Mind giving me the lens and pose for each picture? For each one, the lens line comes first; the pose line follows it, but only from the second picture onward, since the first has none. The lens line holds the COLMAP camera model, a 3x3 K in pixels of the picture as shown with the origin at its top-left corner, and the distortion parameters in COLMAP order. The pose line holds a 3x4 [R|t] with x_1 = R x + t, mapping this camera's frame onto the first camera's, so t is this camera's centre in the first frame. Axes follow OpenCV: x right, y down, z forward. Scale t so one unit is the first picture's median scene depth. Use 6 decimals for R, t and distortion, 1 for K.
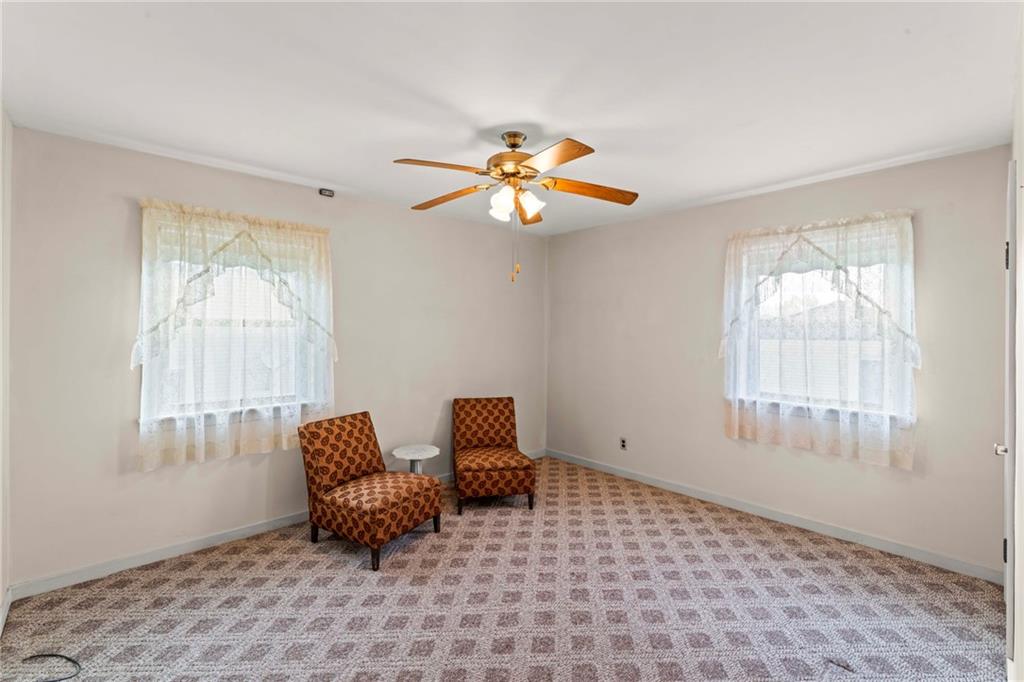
lens RADIAL K [[467.0, 0, 514.2], [0, 467.0, 338.3], [0, 0, 1]] dist [0.000082, 0.000073]
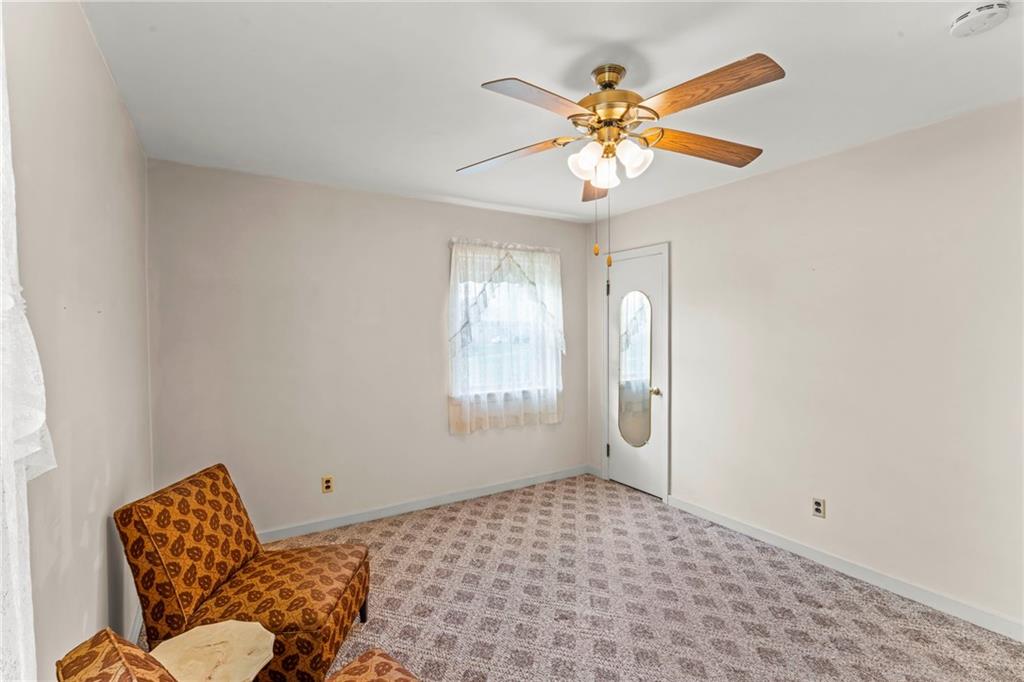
lens RADIAL K [[467.0, 0, 514.2], [0, 467.0, 338.3], [0, 0, 1]] dist [0.000082, 0.000073]
pose [[0.180059, -0.024472, 0.983351, -0.593794], [0.025799, 0.999464, 0.020149, -0.019671], [-0.983317, 0.021741, 0.180594, 0.766700]]
